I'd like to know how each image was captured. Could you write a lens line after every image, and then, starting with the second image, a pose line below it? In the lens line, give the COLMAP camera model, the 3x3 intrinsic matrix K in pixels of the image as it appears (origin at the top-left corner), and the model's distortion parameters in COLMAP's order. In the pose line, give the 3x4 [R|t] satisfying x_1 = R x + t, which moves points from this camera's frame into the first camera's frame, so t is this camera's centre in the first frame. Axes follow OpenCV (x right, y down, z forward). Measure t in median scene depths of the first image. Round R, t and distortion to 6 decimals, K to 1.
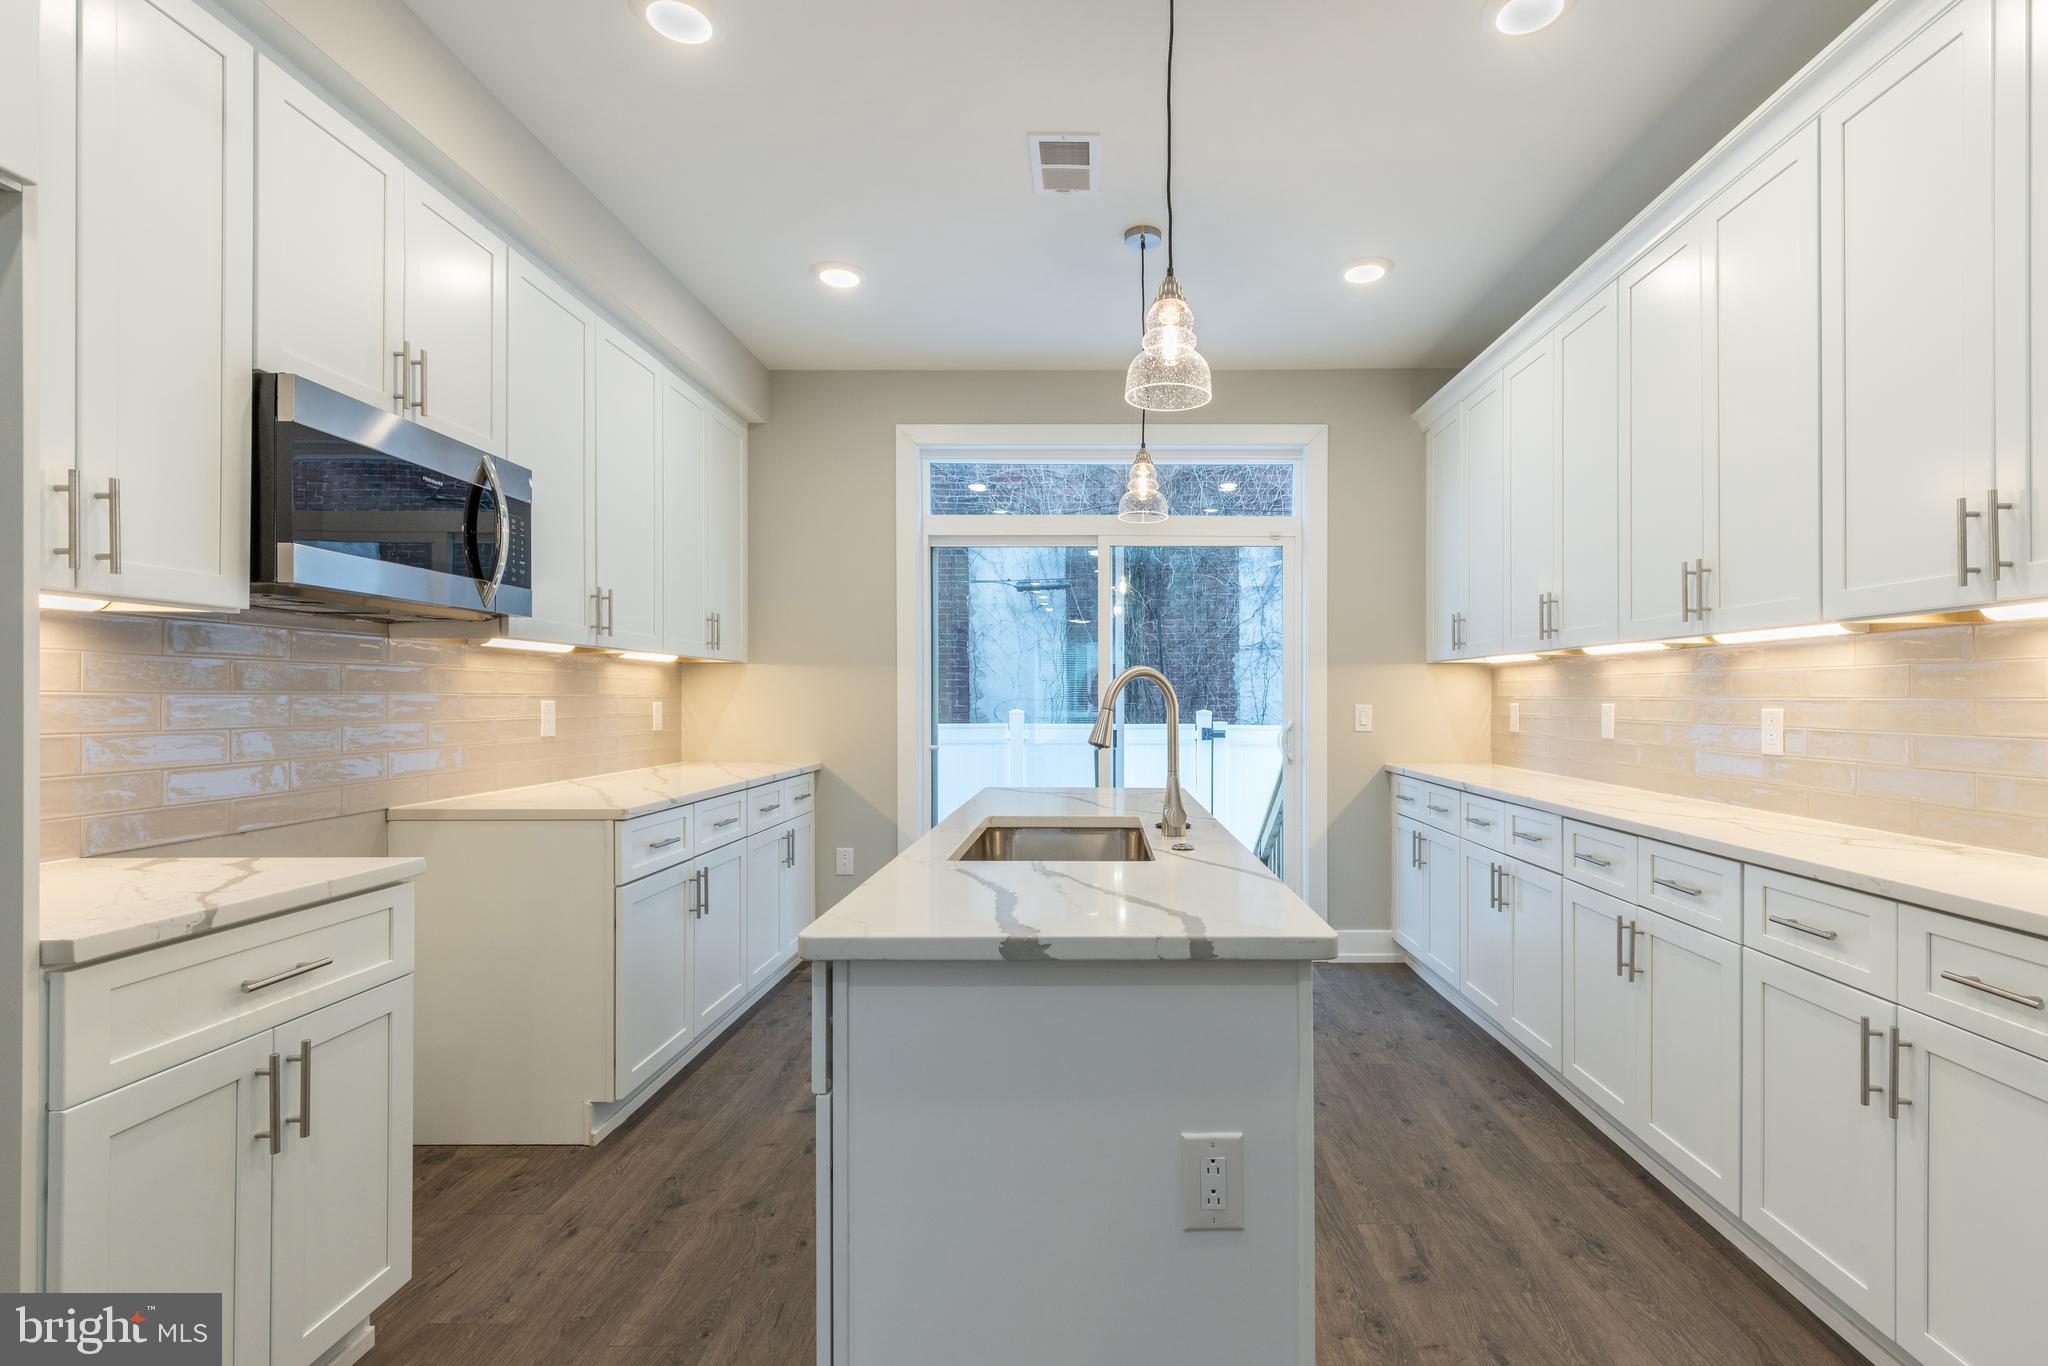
lens RADIAL K [[921.7, 0, 1057.9], [0, 921.7, 689.0], [0, 0, 1]] dist [0.005382, 0.000072]
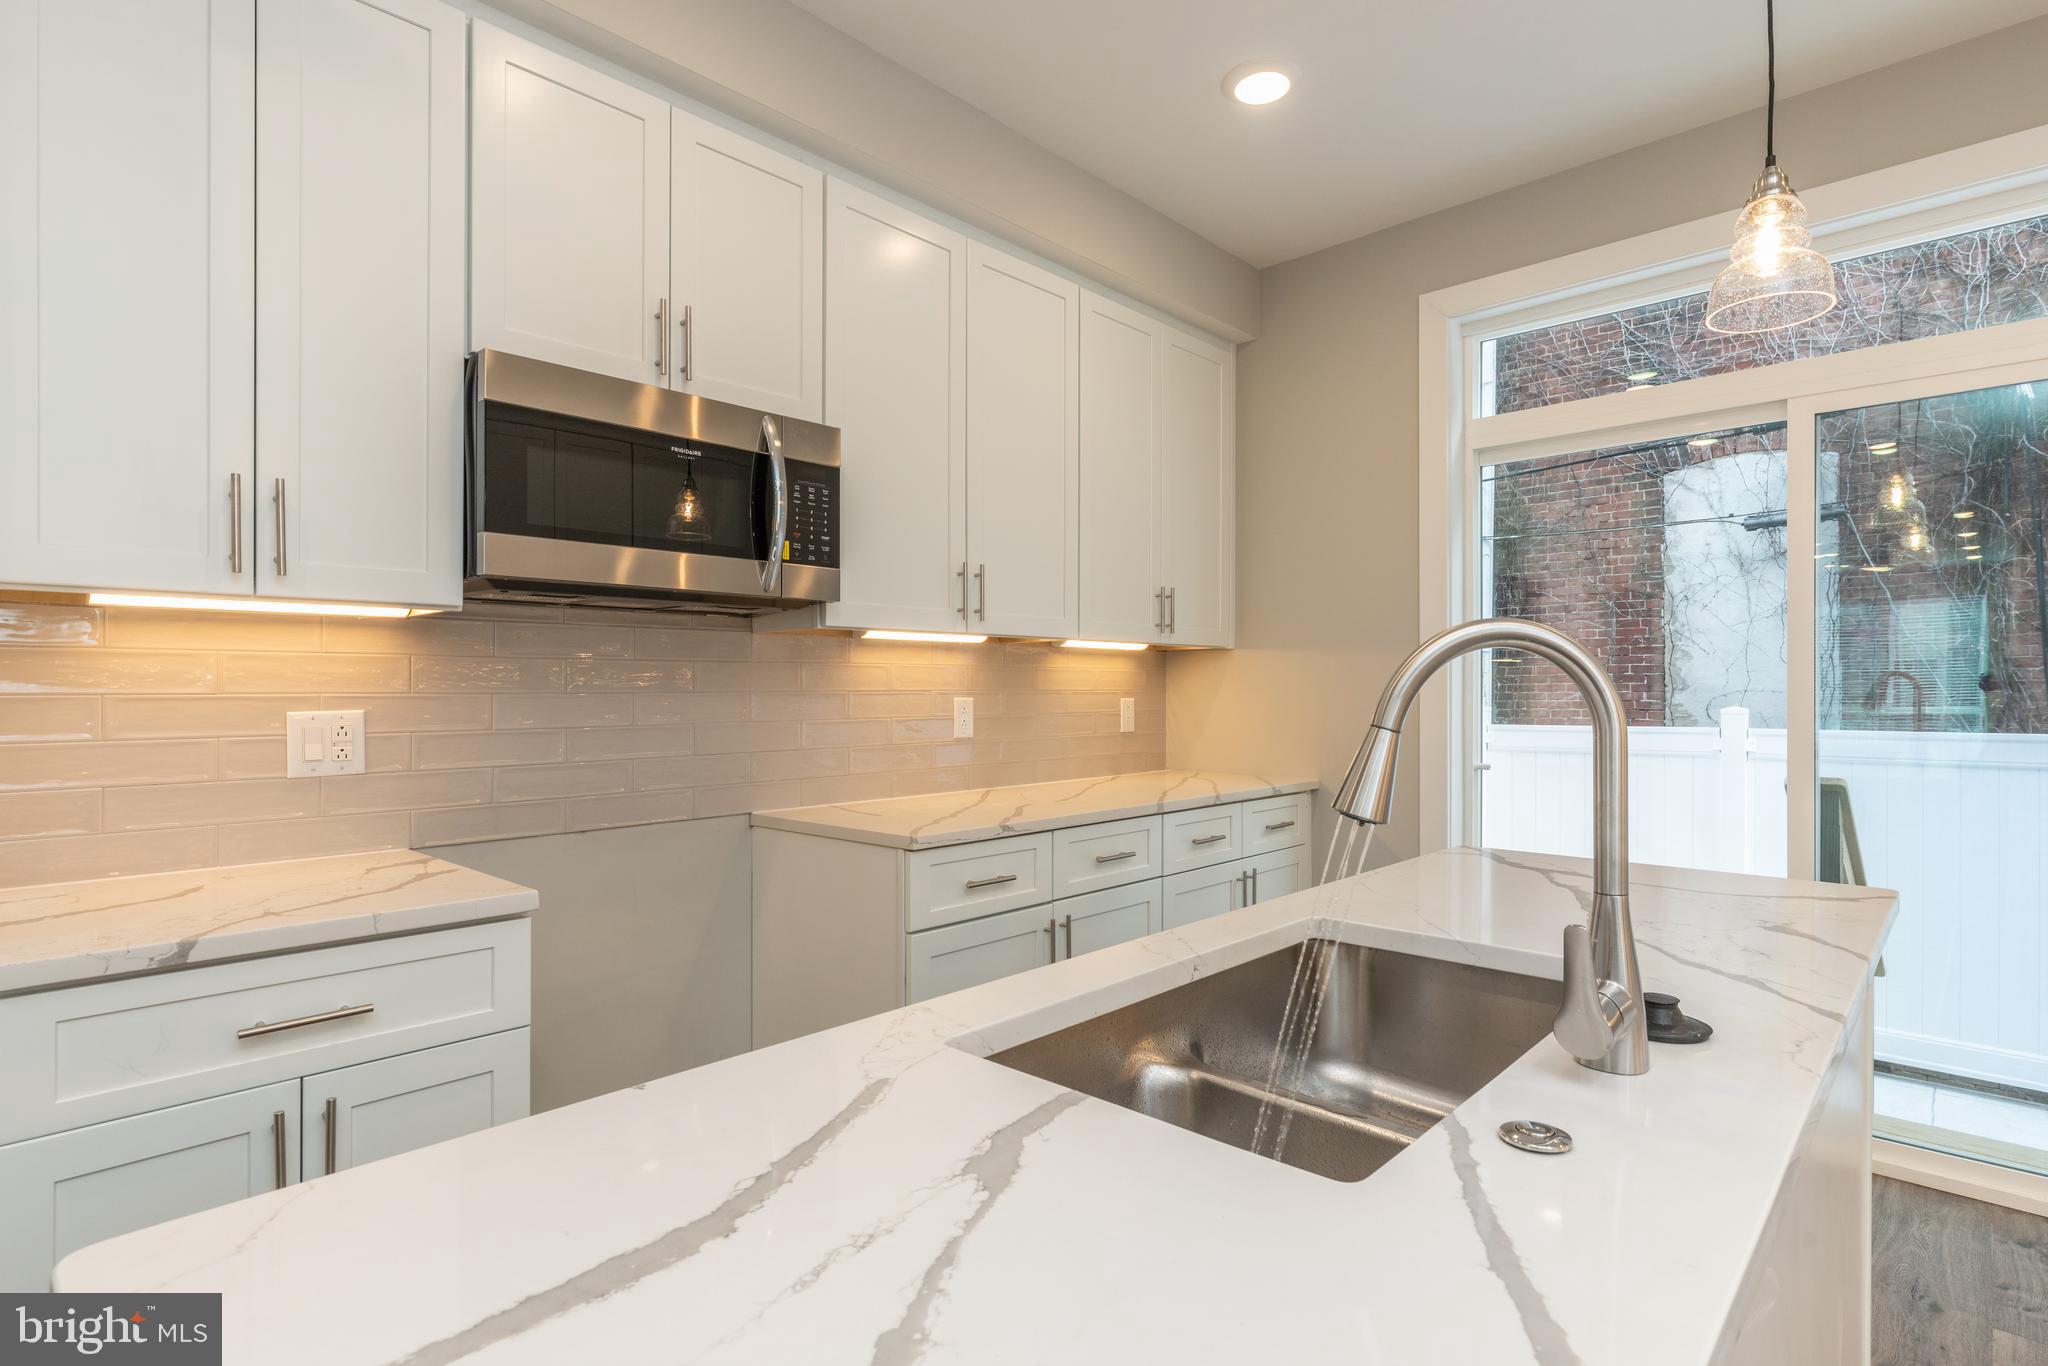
lens RADIAL K [[978.9, 0, 1071.8], [0, 978.9, 699.4], [0, 0, 1]] dist [-0.002043, 0.000421]
pose [[0.754172, 0.002344, -0.656673, 0.116800], [0.011028, 0.999807, 0.016235, 0.000044], [0.656584, -0.019486, 0.754001, 0.293038]]
